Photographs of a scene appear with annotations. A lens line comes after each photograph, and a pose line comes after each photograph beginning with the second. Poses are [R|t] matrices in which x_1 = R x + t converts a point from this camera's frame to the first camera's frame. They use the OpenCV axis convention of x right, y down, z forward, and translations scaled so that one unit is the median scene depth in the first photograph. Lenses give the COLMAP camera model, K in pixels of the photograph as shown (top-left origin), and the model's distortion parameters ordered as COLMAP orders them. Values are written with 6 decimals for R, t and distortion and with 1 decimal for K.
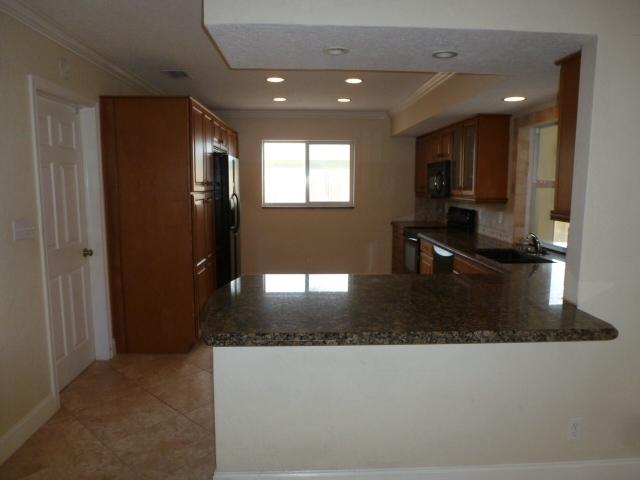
lens RADIAL K [[455.3, 0, 320.0], [0, 455.3, 240.0], [0, 0, 1]] dist [-0.033772, 0.002709]
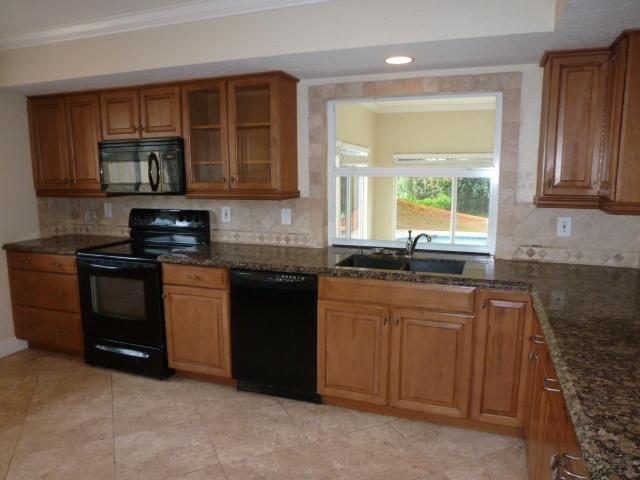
lens RADIAL K [[455.3, 0, 320.0], [0, 455.3, 240.0], [0, 0, 1]] dist [-0.033772, 0.002709]
pose [[0.390769, -0.155754, 0.907216, -0.252423], [0.128727, 0.985142, 0.113686, -0.079794], [-0.911443, 0.072358, 0.405013, 0.562042]]
